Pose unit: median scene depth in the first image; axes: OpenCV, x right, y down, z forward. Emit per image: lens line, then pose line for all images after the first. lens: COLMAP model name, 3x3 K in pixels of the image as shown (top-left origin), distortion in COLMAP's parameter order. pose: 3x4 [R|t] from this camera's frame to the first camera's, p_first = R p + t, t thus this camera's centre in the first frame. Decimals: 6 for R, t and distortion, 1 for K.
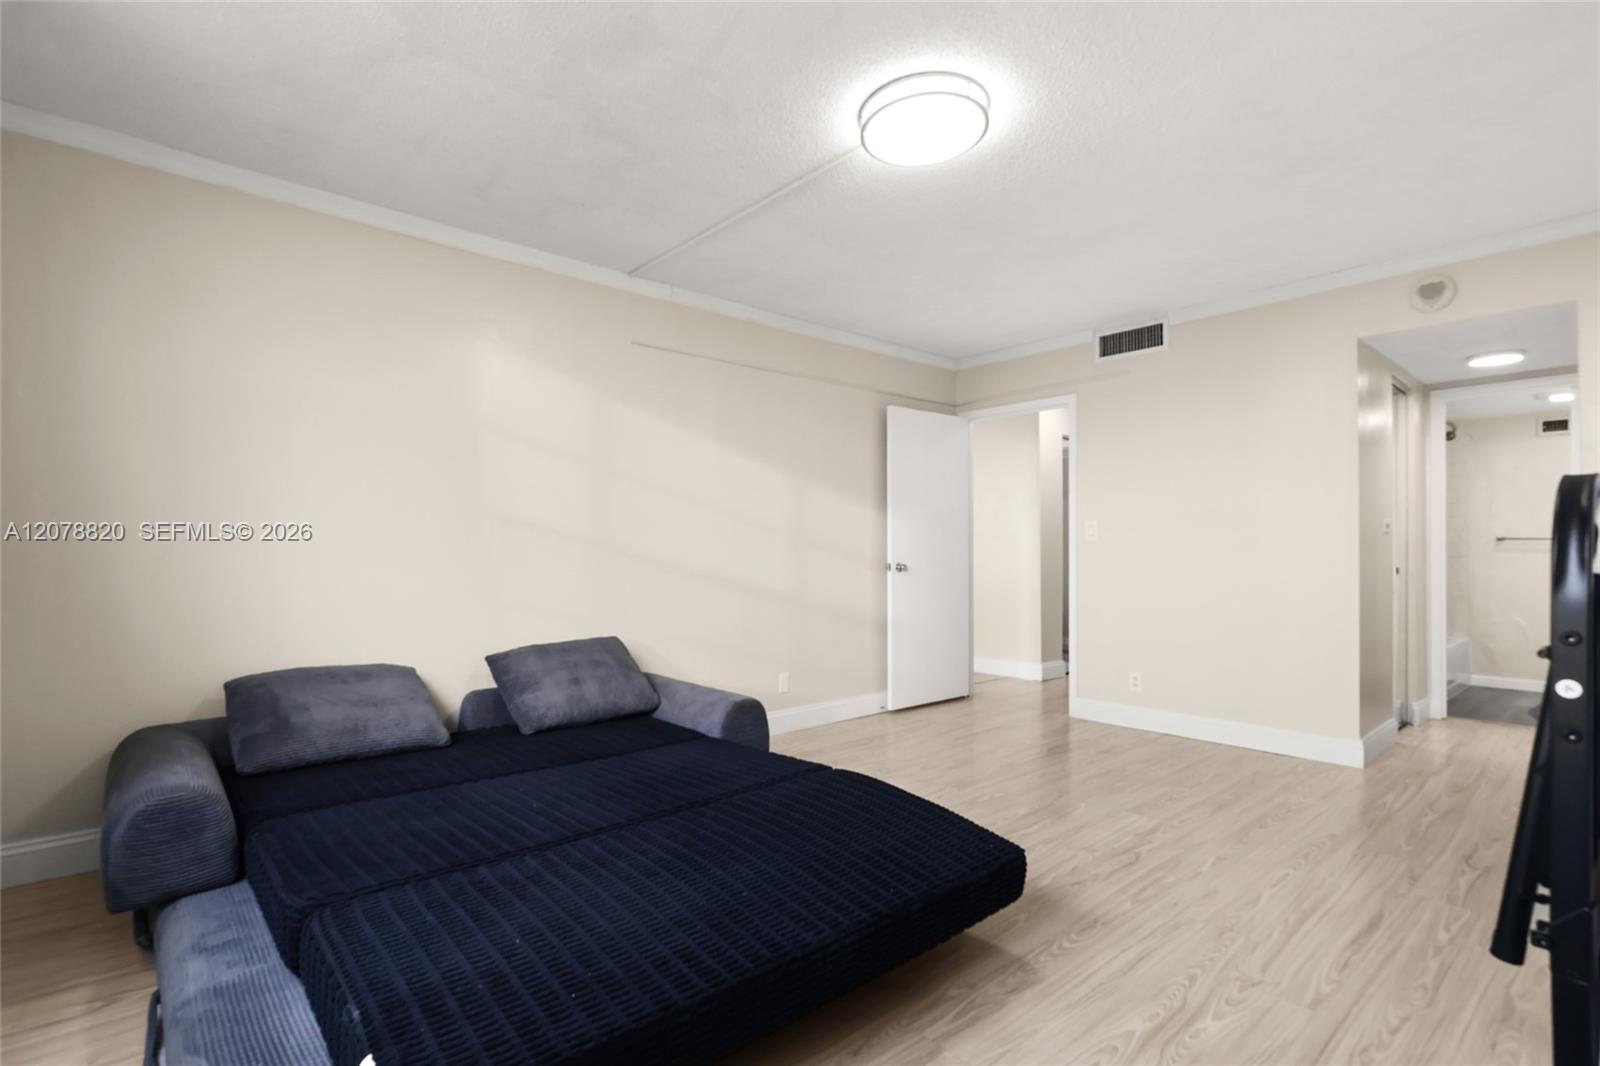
lens RADIAL K [[756.8, 0, 783.6], [0, 756.8, 542.9], [0, 0, 1]] dist [0.001239, 0.000533]
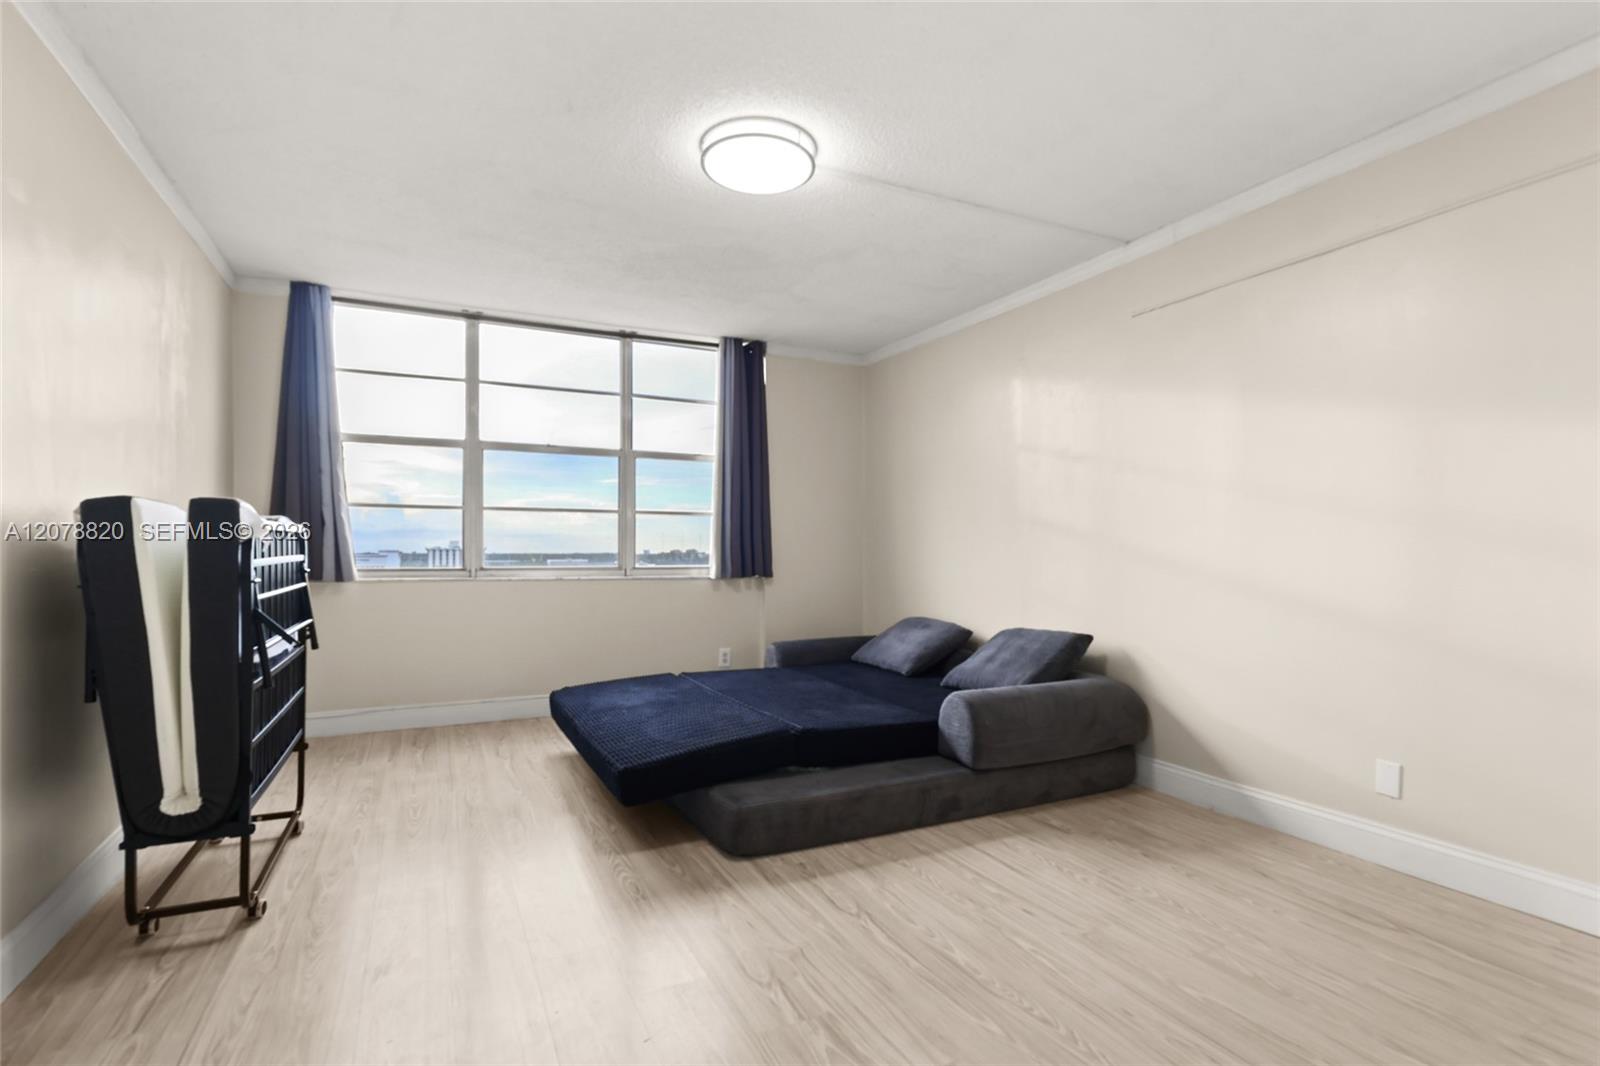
lens RADIAL K [[765.6, 0, 793.2], [0, 765.6, 532.7], [0, 0, 1]] dist [0.000017, 0.000277]
pose [[-0.256913, -0.021622, -0.966193, 1.147659], [0.007750, 0.999671, -0.024432, 0.021769], [0.966403, -0.013765, -0.256661, 1.222766]]
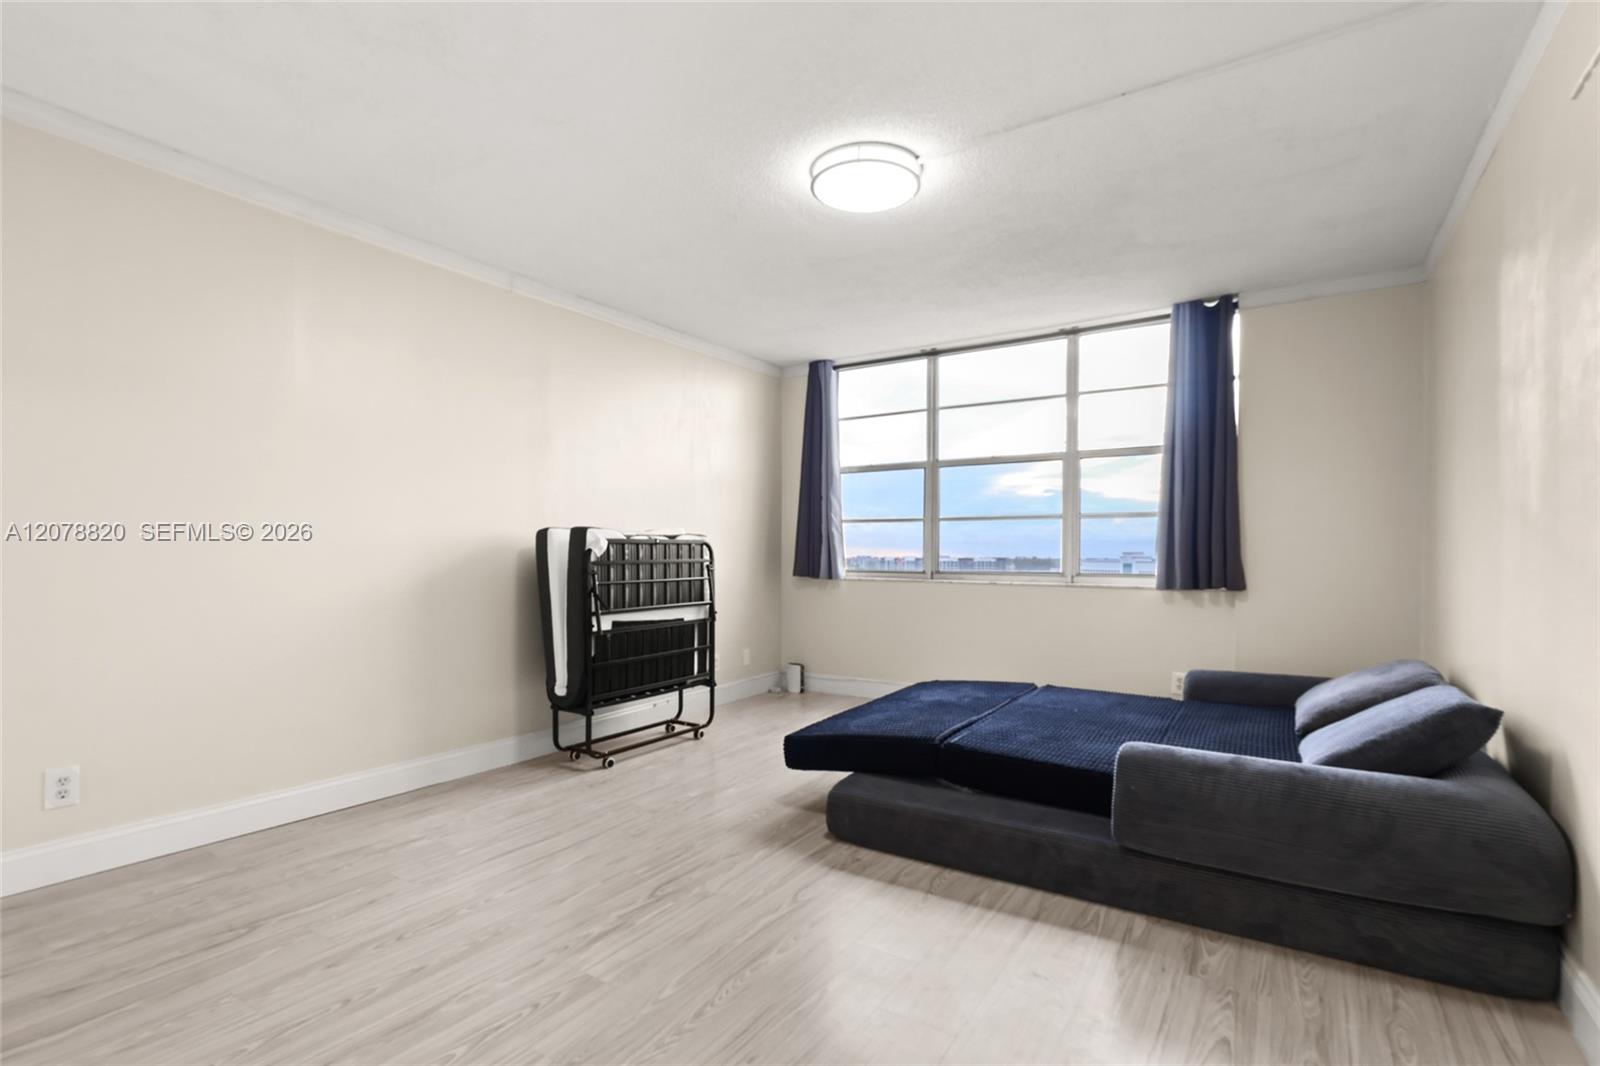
lens RADIAL K [[768.8, 0, 782.5], [0, 768.8, 549.4], [0, 0, 1]] dist [-0.001148, 0.000484]
pose [[-0.962009, -0.004912, -0.272972, 0.572485], [-0.000241, 0.999853, -0.017142, 0.030602], [0.273017, -0.016425, -0.961869, 1.918141]]
